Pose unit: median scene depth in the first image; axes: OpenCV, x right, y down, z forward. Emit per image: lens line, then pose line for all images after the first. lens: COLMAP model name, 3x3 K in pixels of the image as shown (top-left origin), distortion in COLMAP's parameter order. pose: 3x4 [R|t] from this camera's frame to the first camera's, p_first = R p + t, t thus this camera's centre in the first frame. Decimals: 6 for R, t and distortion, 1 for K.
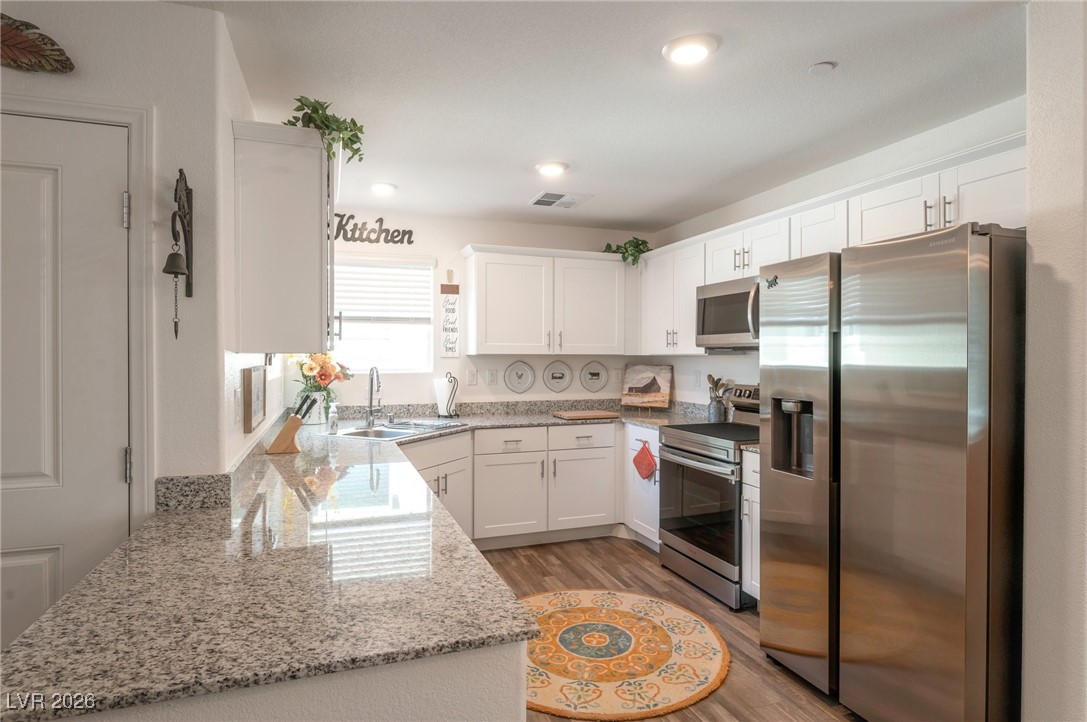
lens RADIAL K [[576.7, 0, 543.3], [0, 576.7, 359.6], [0, 0, 1]] dist [0.002496, 0.000049]
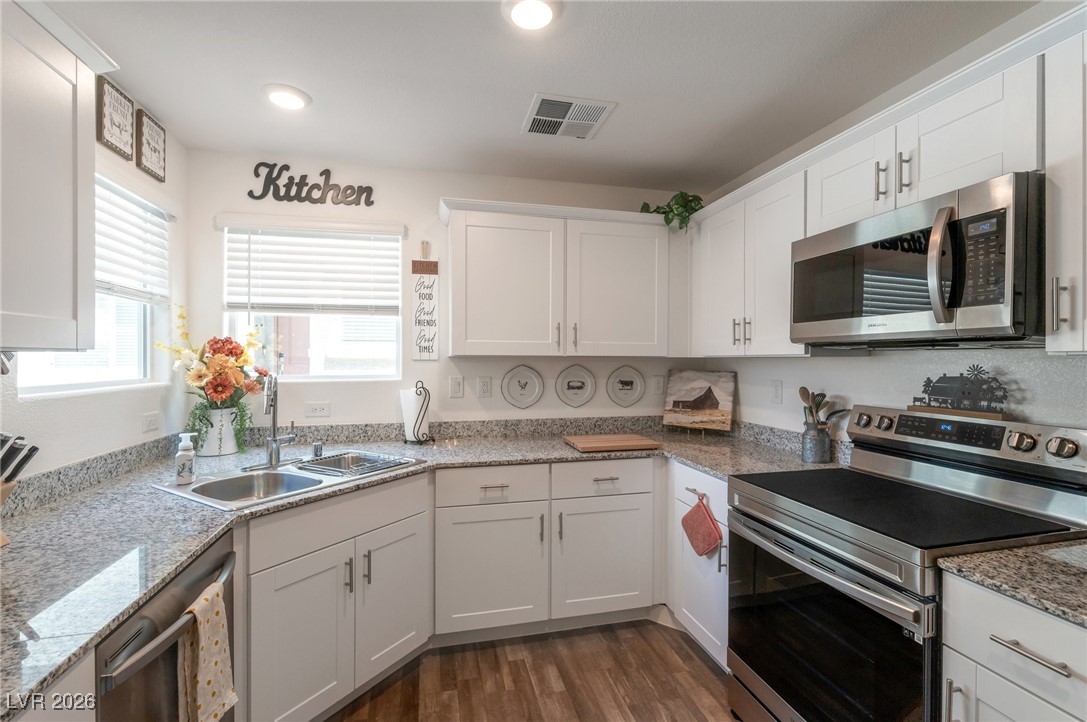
lens RADIAL K [[476.9, 0, 542.3], [0, 476.9, 361.3], [0, 0, 1]] dist [-0.002813, 0.000008]
pose [[0.993520, 0.001264, -0.113650, 0.058986], [-0.001494, 0.999997, -0.001940, -0.001375], [0.113647, 0.002097, 0.993519, 0.435315]]
